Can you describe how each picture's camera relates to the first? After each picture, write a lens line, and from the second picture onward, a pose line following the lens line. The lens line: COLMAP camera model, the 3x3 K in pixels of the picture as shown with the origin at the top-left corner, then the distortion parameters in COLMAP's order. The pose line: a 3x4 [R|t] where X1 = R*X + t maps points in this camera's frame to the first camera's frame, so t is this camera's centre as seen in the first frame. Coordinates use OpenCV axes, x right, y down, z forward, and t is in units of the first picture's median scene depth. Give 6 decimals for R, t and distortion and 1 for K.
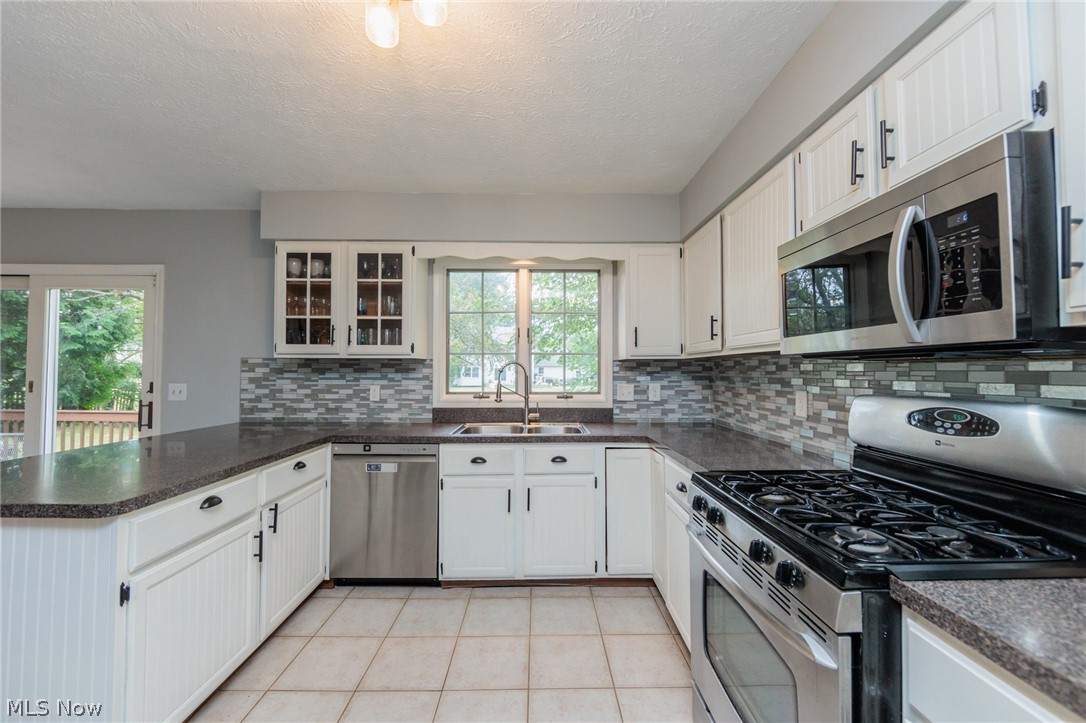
lens RADIAL K [[426.6, 0, 544.9], [0, 426.6, 357.6], [0, 0, 1]] dist [-0.001604, -0.000028]
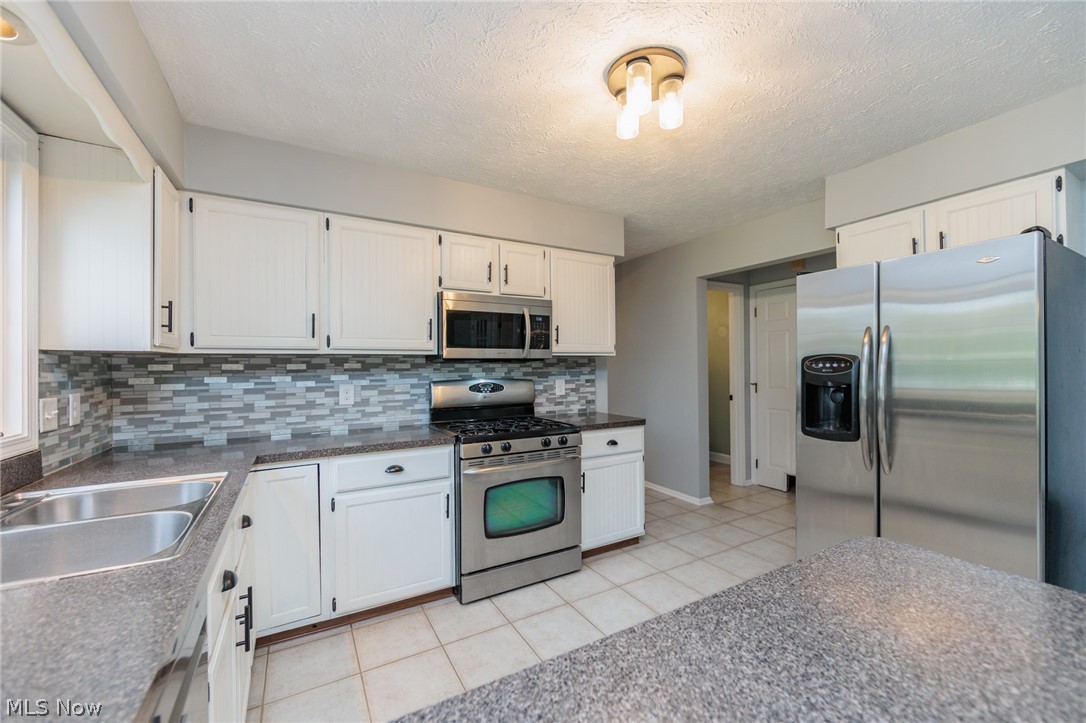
lens RADIAL K [[433.4, 0, 546.9], [0, 433.4, 363.5], [0, 0, 1]] dist [-0.001513, -0.000126]
pose [[-0.482541, 0.007766, 0.875839, -0.606203], [-0.020096, 0.999599, -0.019935, 0.021658], [-0.875643, -0.027220, -0.482192, 0.810540]]
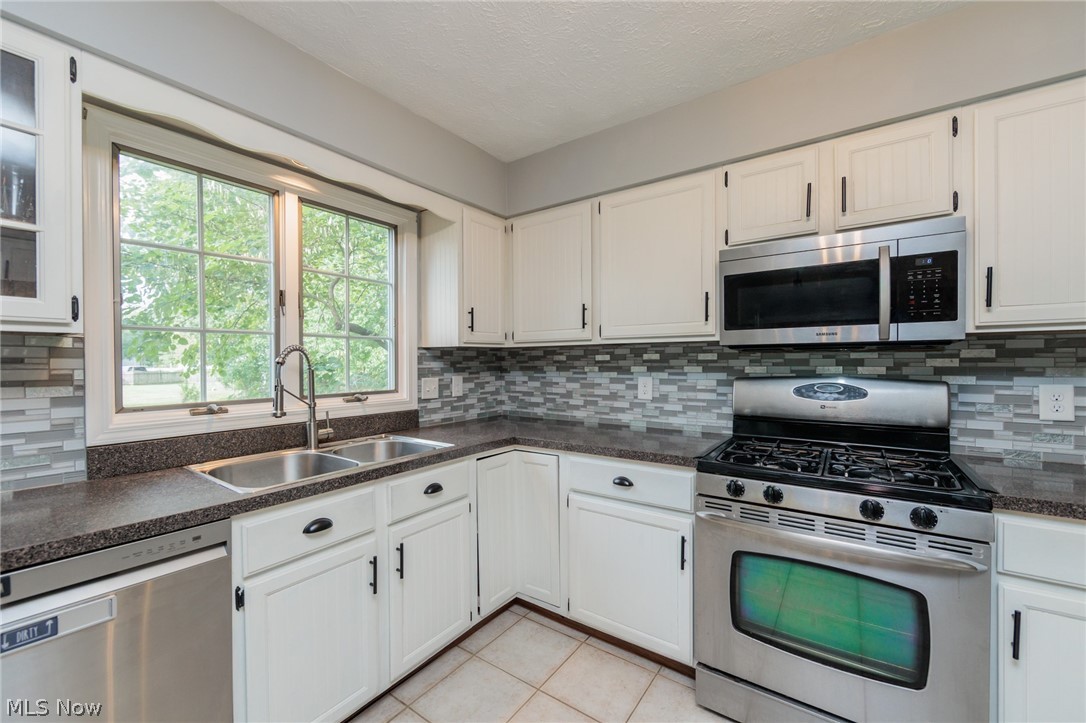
lens RADIAL K [[433.4, 0, 546.9], [0, 433.4, 363.5], [0, 0, 1]] dist [-0.001513, -0.000126]
pose [[0.590347, -0.009205, 0.807097, -0.373853], [-0.018289, 0.999526, 0.024777, 0.012436], [-0.806942, -0.029388, 0.589898, 0.382915]]
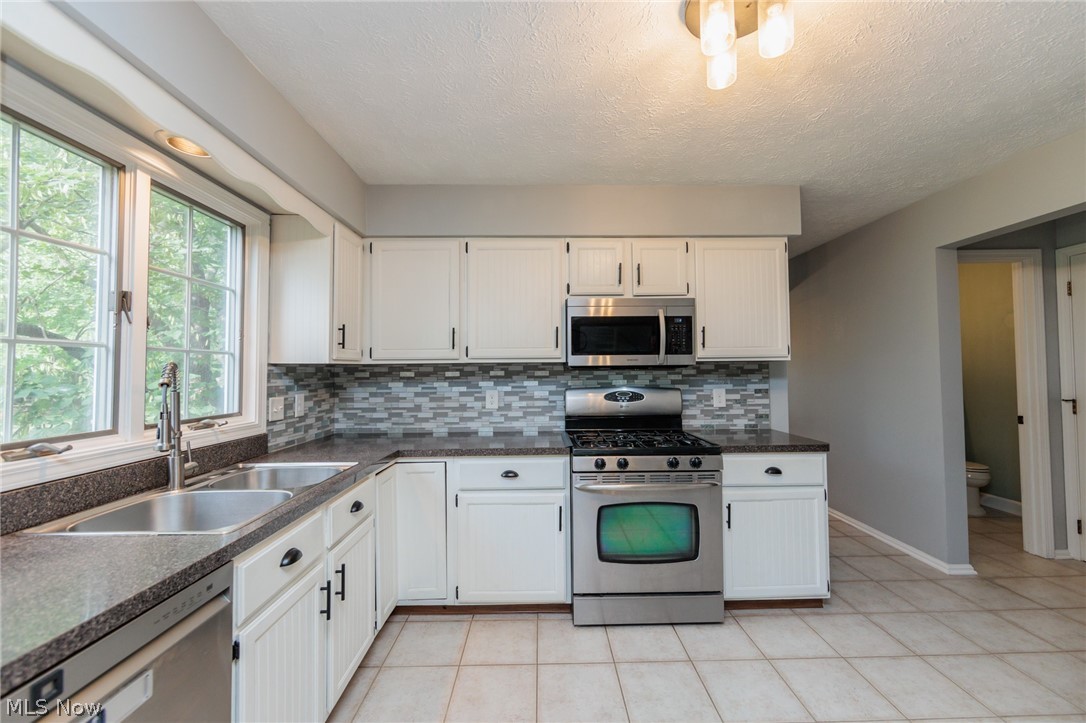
lens RADIAL K [[426.6, 0, 544.9], [0, 426.6, 357.6], [0, 0, 1]] dist [-0.001604, -0.000028]
pose [[0.005864, 0.031592, 0.999484, -0.589694], [-0.022855, 0.999244, -0.031450, 0.008240], [-0.999722, -0.022659, 0.006582, 0.602588]]
